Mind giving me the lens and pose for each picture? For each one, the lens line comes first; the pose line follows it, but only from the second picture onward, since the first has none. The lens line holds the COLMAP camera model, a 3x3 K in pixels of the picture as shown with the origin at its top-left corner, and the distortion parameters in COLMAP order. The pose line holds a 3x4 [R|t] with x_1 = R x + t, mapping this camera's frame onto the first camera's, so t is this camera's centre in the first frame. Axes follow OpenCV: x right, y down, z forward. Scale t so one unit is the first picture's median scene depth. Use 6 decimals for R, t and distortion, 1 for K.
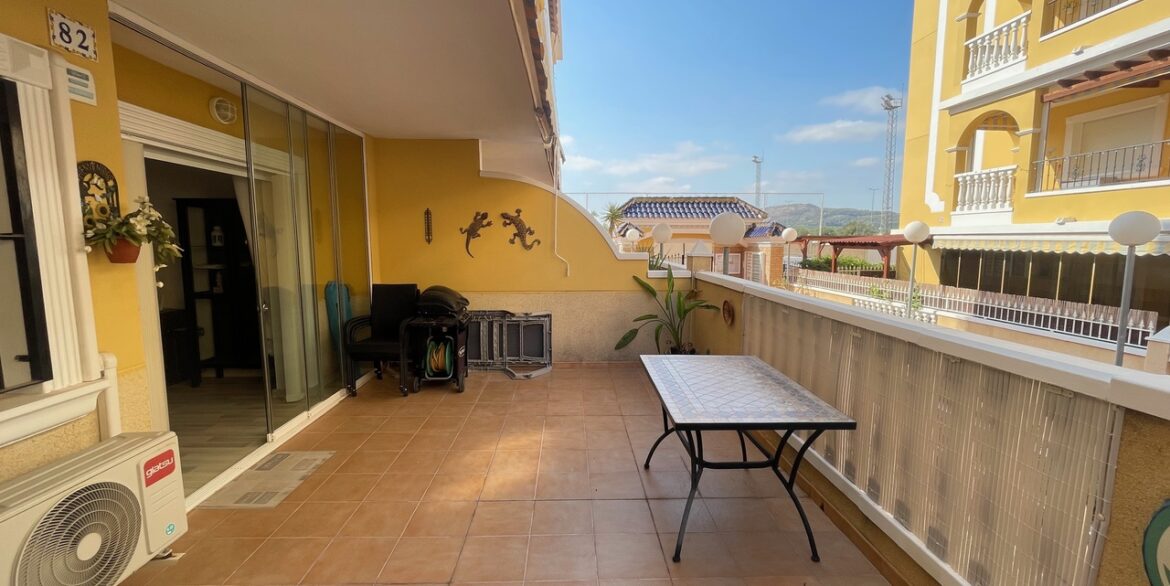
lens RADIAL K [[475.8, 0, 584.4], [0, 475.8, 295.5], [0, 0, 1]] dist [-0.000251, -0.000005]
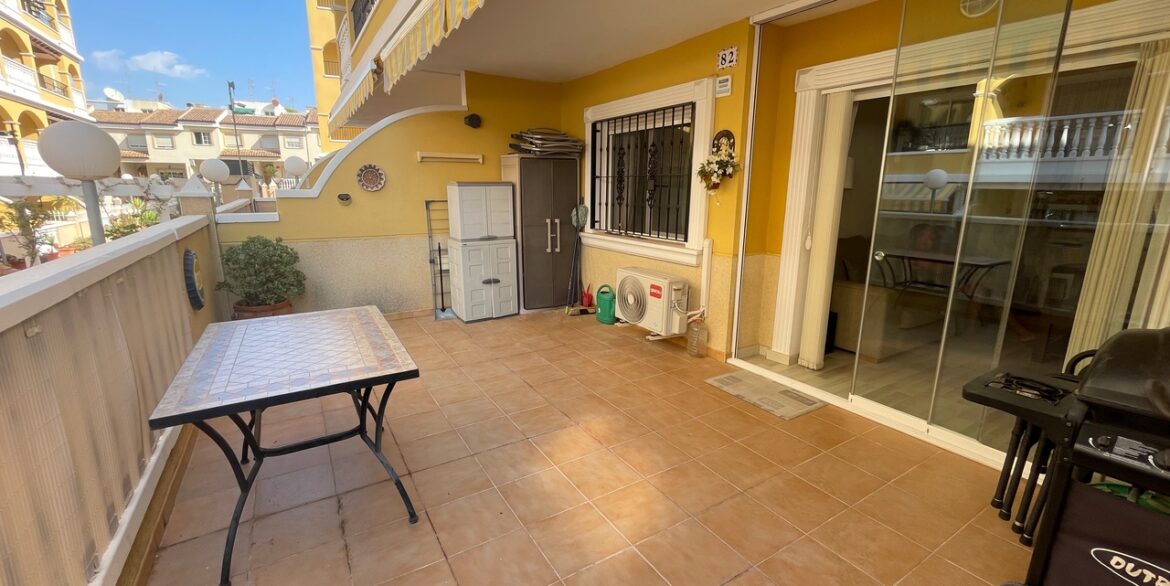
lens RADIAL K [[475.8, 0, 585.8], [0, 475.8, 291.5], [0, 0, 1]] dist [-0.000251, -0.000005]
pose [[-0.864697, 0.101360, -0.491961, 0.315934], [-0.067694, 0.946977, 0.314091, -0.225225], [0.497711, 0.304896, -0.811986, 2.256953]]
